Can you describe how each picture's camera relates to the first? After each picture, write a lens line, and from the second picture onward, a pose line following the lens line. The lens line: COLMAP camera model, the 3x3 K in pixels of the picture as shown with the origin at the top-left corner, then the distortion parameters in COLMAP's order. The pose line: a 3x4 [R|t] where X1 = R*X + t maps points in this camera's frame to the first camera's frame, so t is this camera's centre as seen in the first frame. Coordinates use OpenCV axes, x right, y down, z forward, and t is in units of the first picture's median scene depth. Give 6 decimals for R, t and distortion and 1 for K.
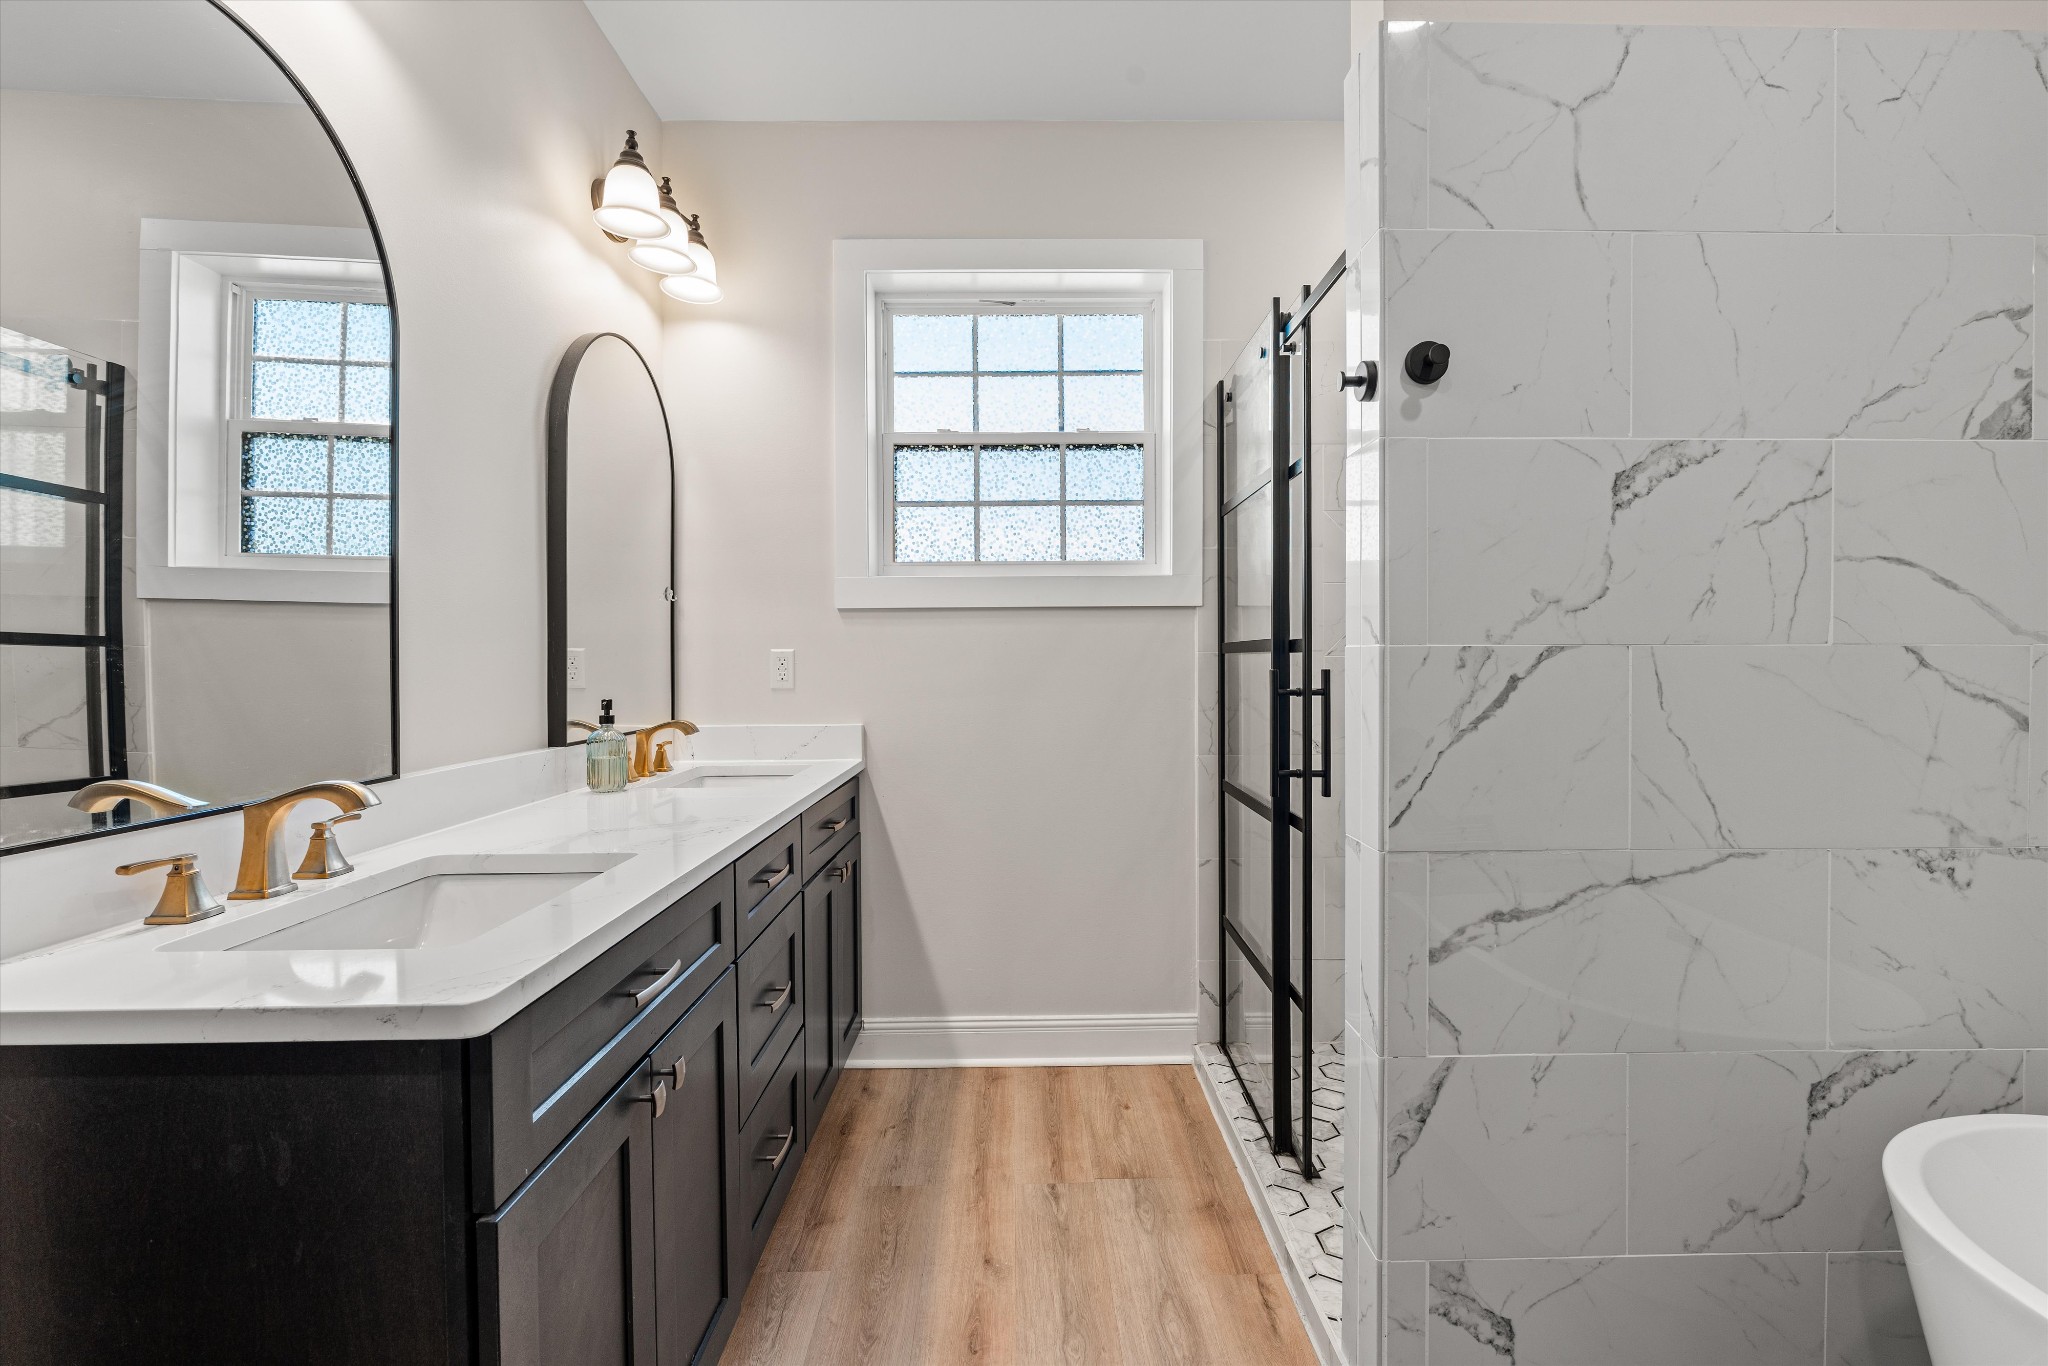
lens RADIAL K [[964.5, 0, 1024.0], [0, 964.5, 683.0], [0, 0, 1]] dist [-0.000499, -0.000051]
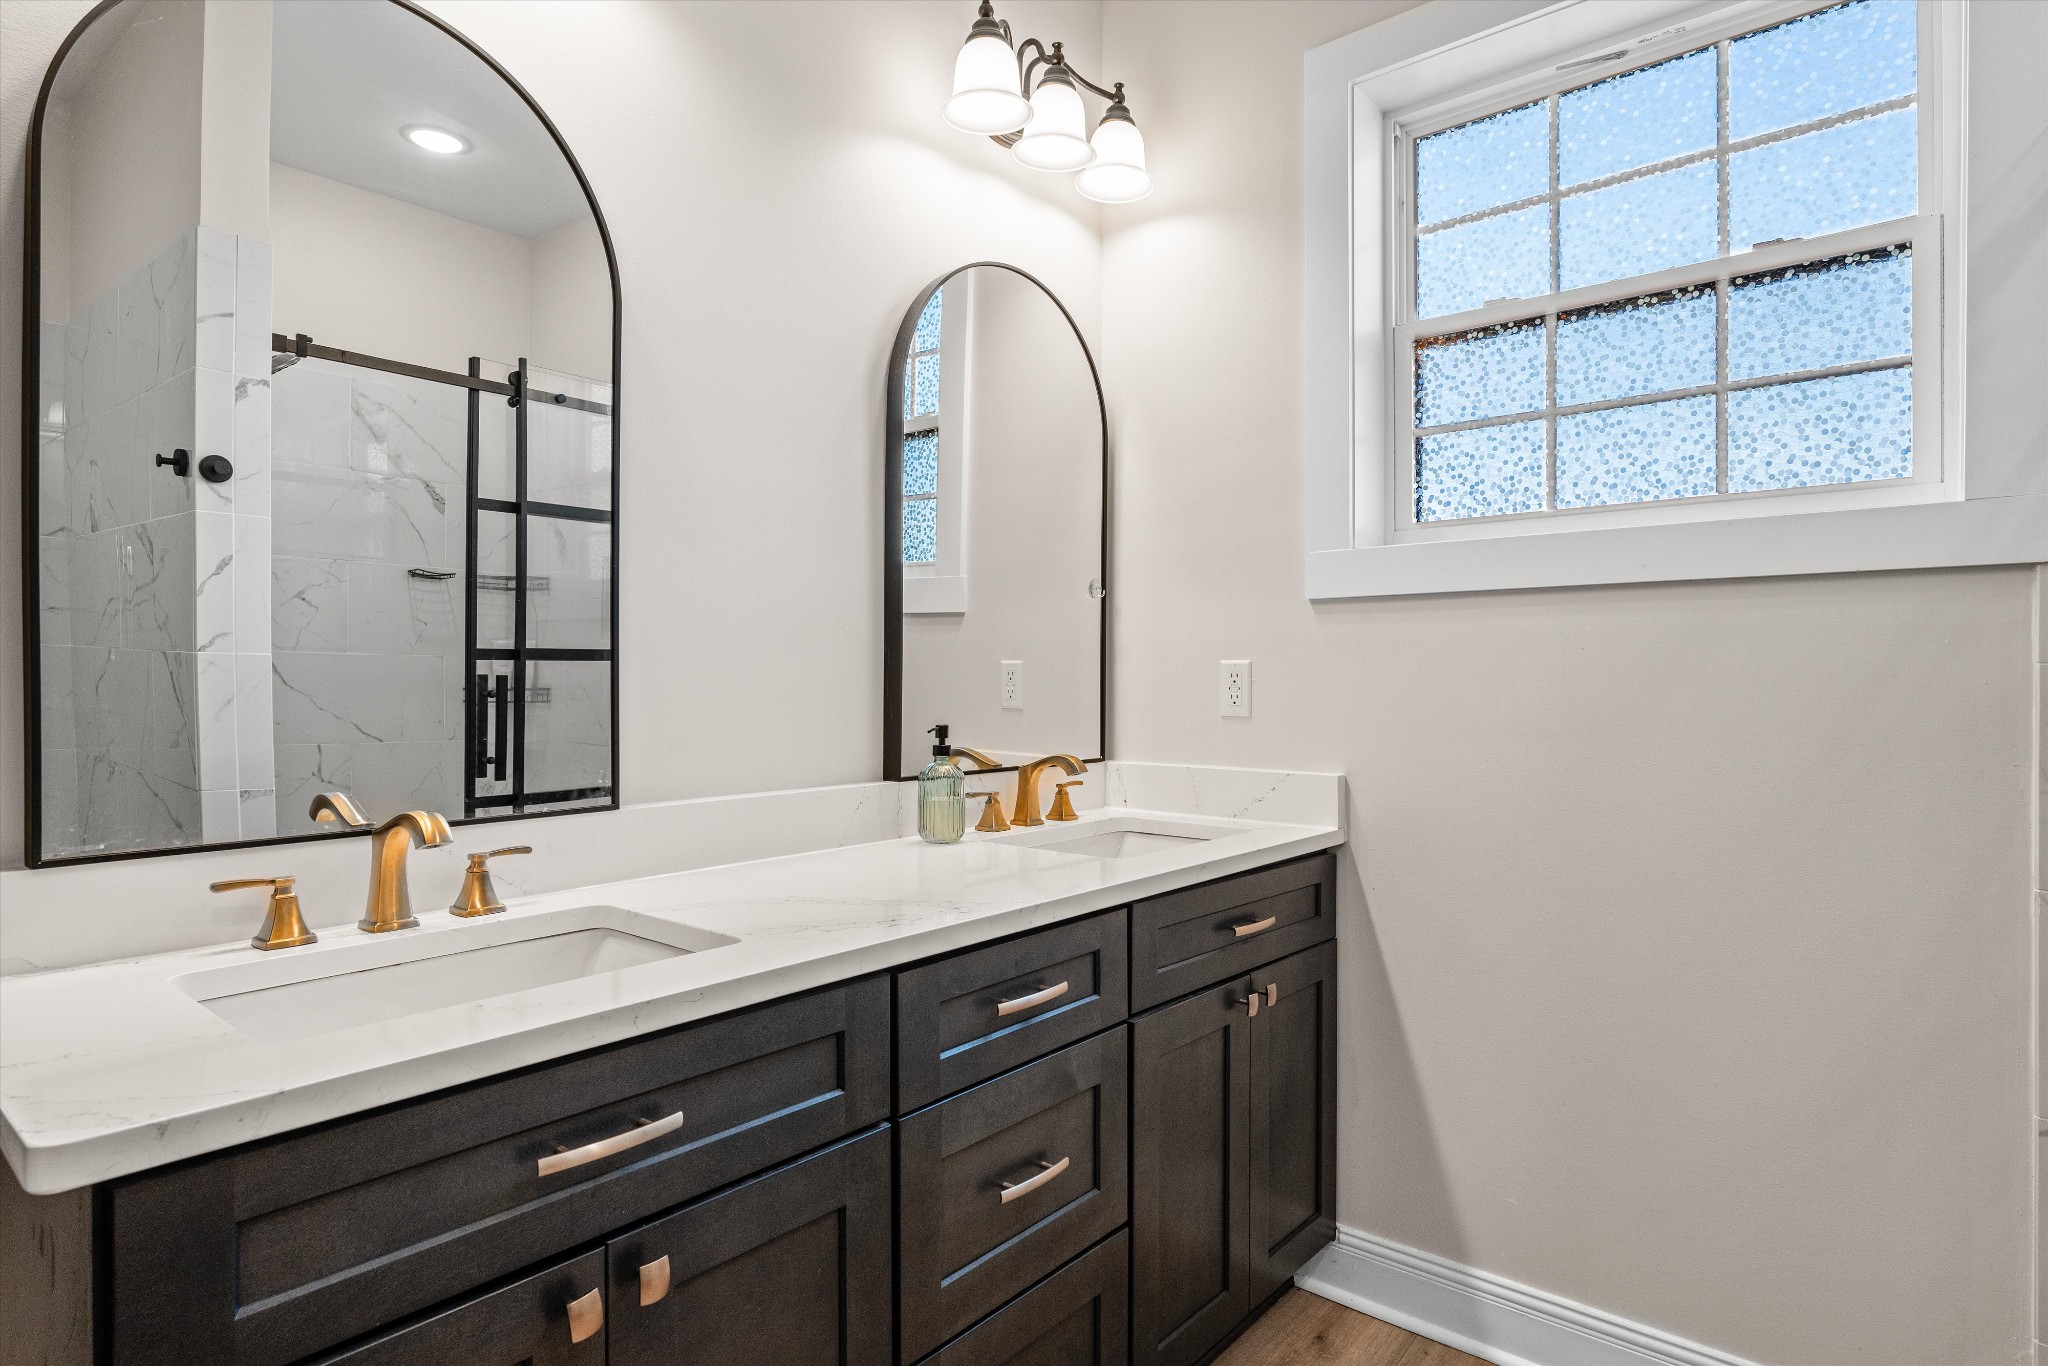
lens RADIAL K [[1110.4, 0, 1024.0], [0, 1110.4, 683.0], [0, 0, 1]] dist [-0.003606, 0.000424]
pose [[0.746012, 0.010007, -0.665857, 0.170956], [-0.021133, 0.999739, -0.008652, -0.007969], [0.665597, 0.020526, 0.746029, 0.289447]]
